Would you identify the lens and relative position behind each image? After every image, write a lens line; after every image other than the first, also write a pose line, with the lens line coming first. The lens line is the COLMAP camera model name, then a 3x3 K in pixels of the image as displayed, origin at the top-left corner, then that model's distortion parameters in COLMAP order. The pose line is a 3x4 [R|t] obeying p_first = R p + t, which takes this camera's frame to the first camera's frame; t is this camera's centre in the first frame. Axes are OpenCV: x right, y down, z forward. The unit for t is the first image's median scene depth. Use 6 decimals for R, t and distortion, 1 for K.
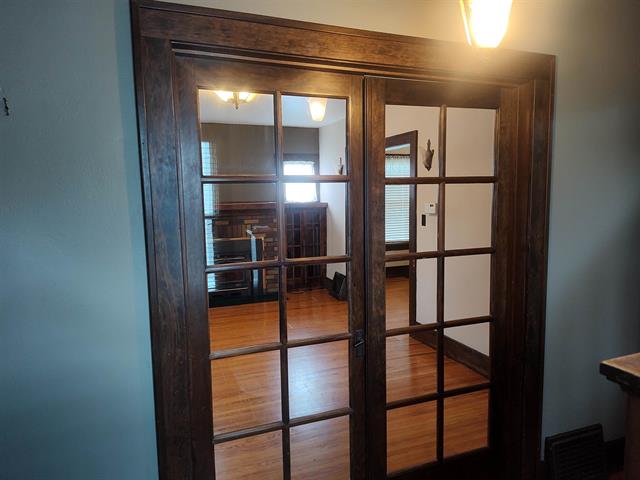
lens RADIAL K [[437.7, 0, 318.9], [0, 437.7, 239.4], [0, 0, 1]] dist [0.027696, -0.021969]
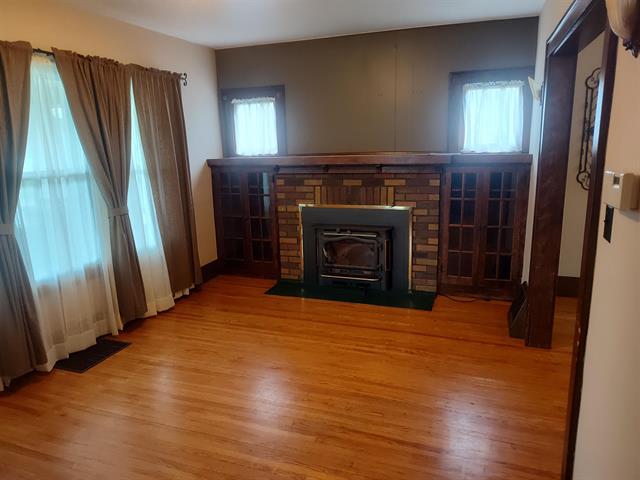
lens RADIAL K [[437.7, 0, 320.9], [0, 437.7, 242.2], [0, 0, 1]] dist [0.027696, -0.021969]
pose [[0.753970, 0.141243, -0.641545, 0.196553], [-0.052858, 0.986489, 0.155065, -0.047715], [0.654779, -0.083004, 0.751249, 0.411656]]
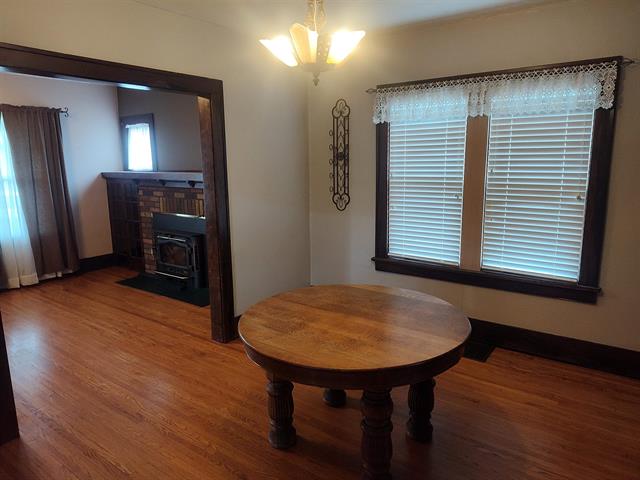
lens RADIAL K [[437.7, 0, 316.2], [0, 437.7, 240.0], [0, 0, 1]] dist [0.027696, -0.021969]
pose [[0.535485, 0.164316, -0.828406, 0.601808], [-0.082260, 0.986374, 0.142476, -0.090649], [0.840529, -0.008149, 0.541706, 0.731463]]
